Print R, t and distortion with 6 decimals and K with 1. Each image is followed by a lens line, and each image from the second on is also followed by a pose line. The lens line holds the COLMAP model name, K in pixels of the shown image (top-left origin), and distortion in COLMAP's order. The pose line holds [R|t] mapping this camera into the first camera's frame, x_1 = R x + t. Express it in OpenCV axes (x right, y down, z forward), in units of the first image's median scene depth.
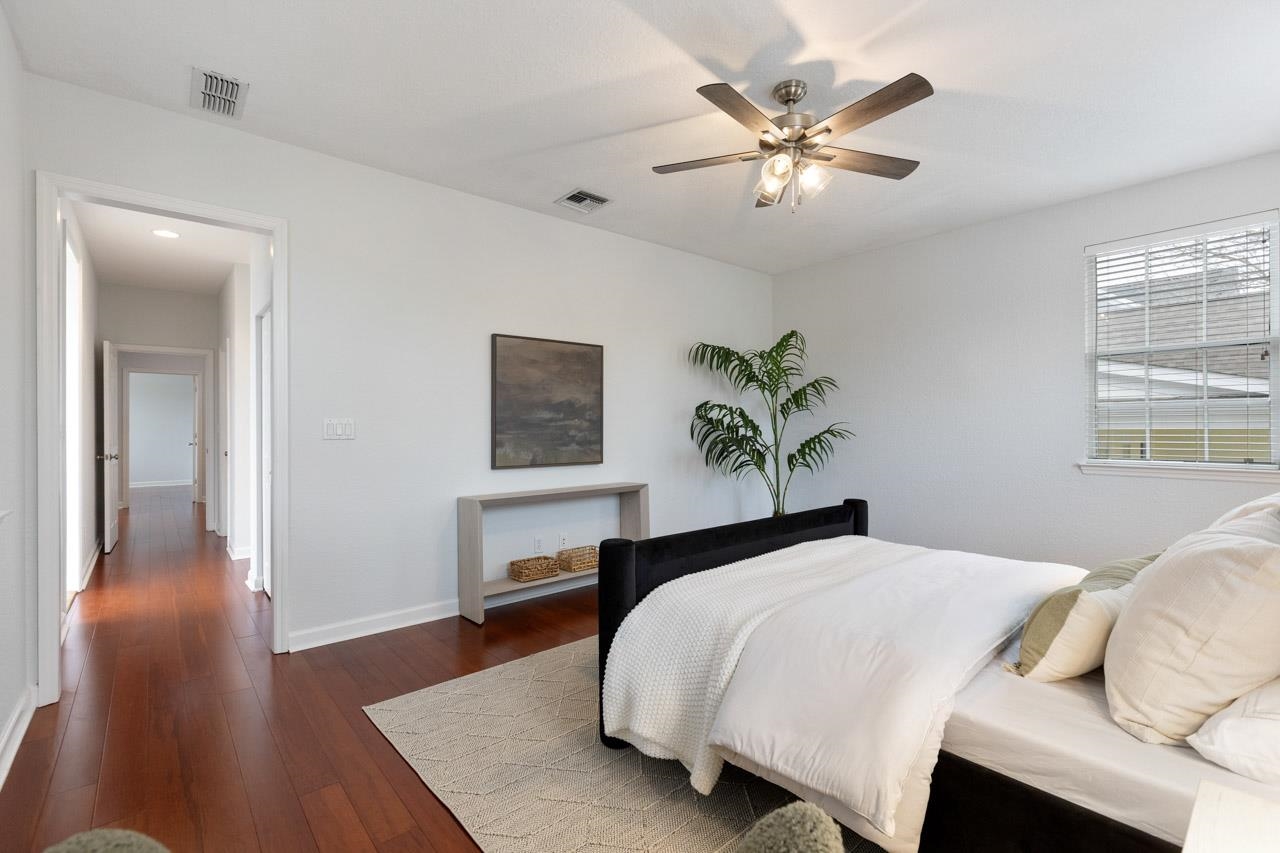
lens RADIAL K [[570.9, 0, 620.4], [0, 570.9, 426.4], [0, 0, 1]] dist [0.000567, -0.000401]
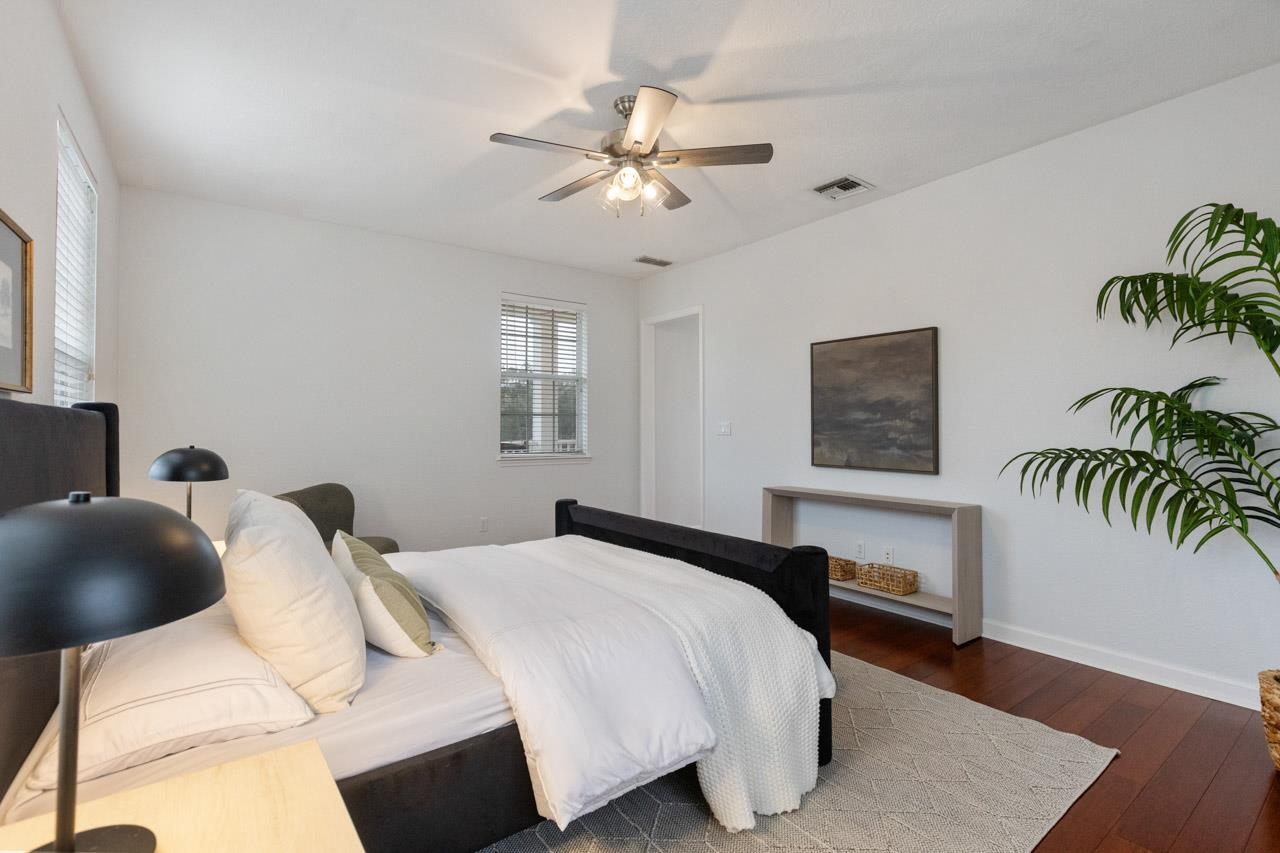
lens RADIAL K [[570.9, 0, 642.9], [0, 570.9, 424.7], [0, 0, 1]] dist [0.000567, -0.000401]
pose [[-0.059035, 0.004095, -0.998248, 0.837046], [0.002164, 0.999990, 0.003974, -0.009298], [0.998254, -0.001926, -0.059043, 0.682504]]
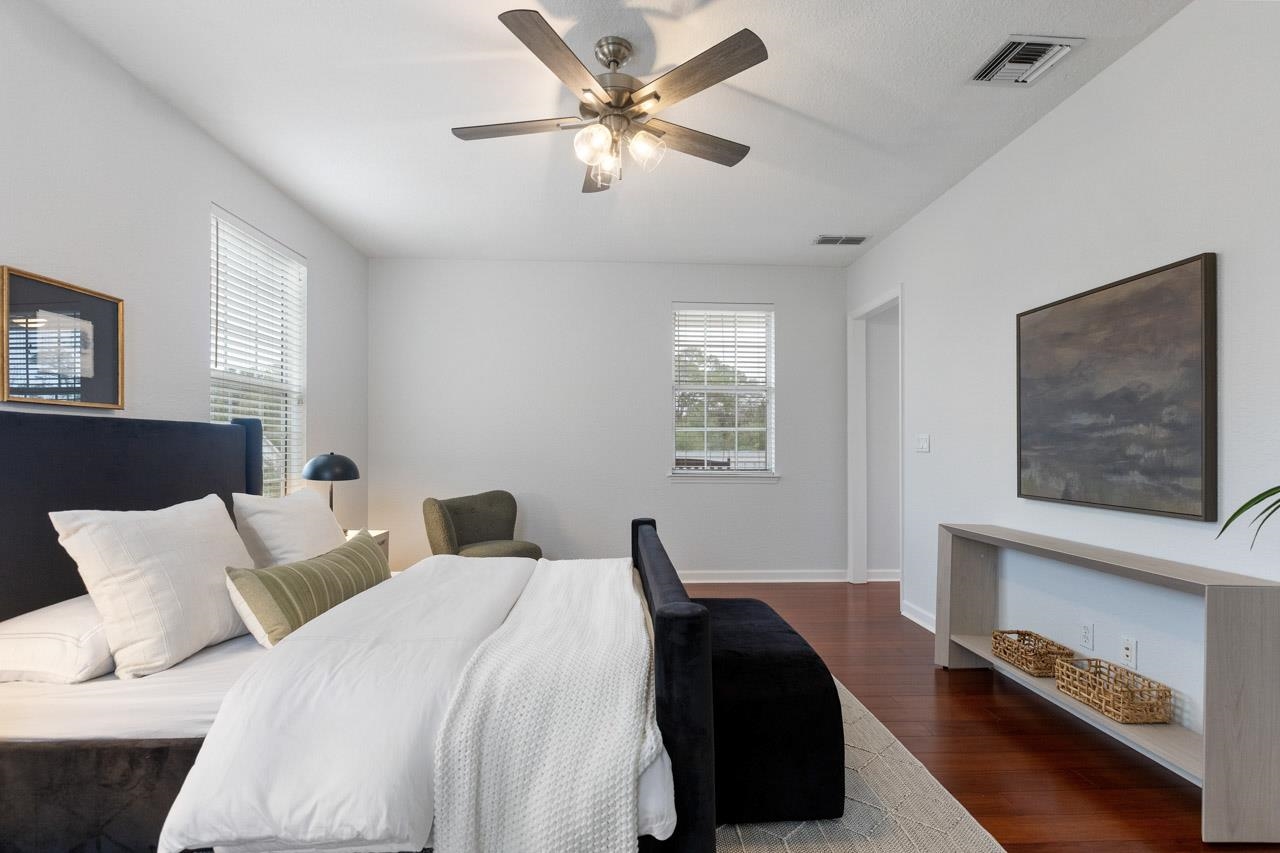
lens RADIAL K [[570.9, 0, 646.6], [0, 570.9, 451.9], [0, 0, 1]] dist [0.000567, -0.000401]
pose [[-0.597309, 0.012769, -0.801910, 0.614342], [0.002638, 0.999899, 0.013957, 0.004220], [0.802007, 0.006221, -0.597282, 0.976914]]
